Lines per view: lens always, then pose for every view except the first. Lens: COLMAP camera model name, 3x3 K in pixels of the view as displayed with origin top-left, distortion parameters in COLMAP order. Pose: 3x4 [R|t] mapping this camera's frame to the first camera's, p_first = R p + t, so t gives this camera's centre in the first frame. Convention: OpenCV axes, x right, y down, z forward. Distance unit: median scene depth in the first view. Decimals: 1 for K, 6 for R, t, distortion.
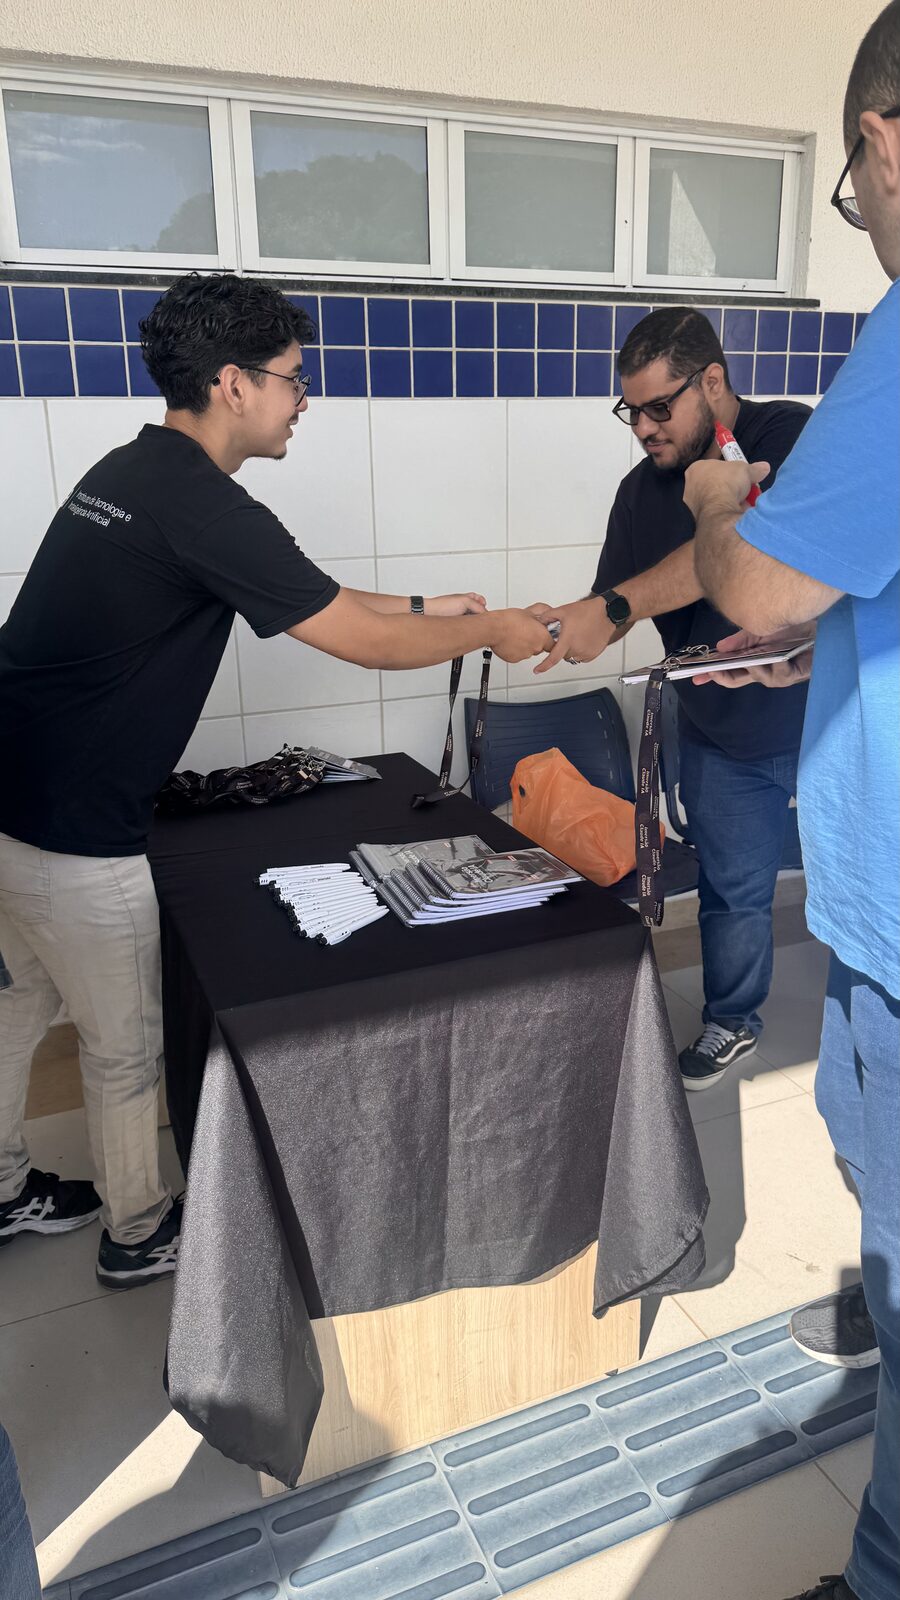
lens RADIAL K [[1161.0, 0, 450.0], [0, 1161.0, 800.0], [0, 0, 1]] dist [0.010439, -0.002605]
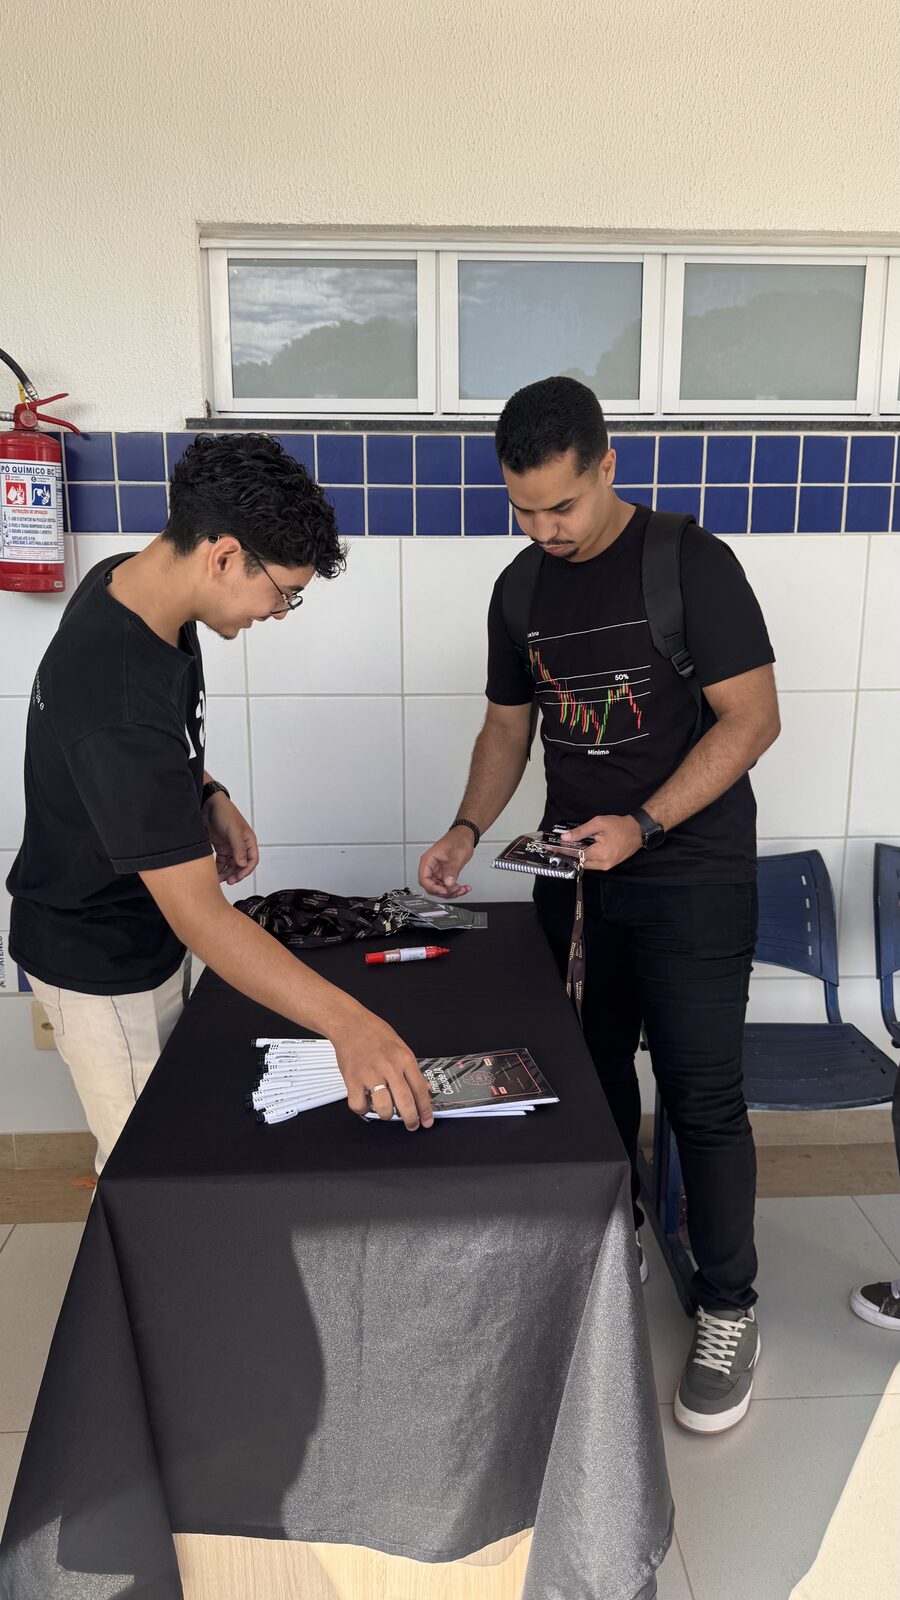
lens RADIAL K [[1158.6, 0, 474.5], [0, 1158.6, 793.3], [0, 0, 1]] dist [0.129470, -0.195814]
pose [[0.940608, 0.075022, -0.331103, 0.213688], [-0.112579, 0.989021, -0.095723, -0.032633], [0.320286, 0.127313, 0.938727, 0.091611]]
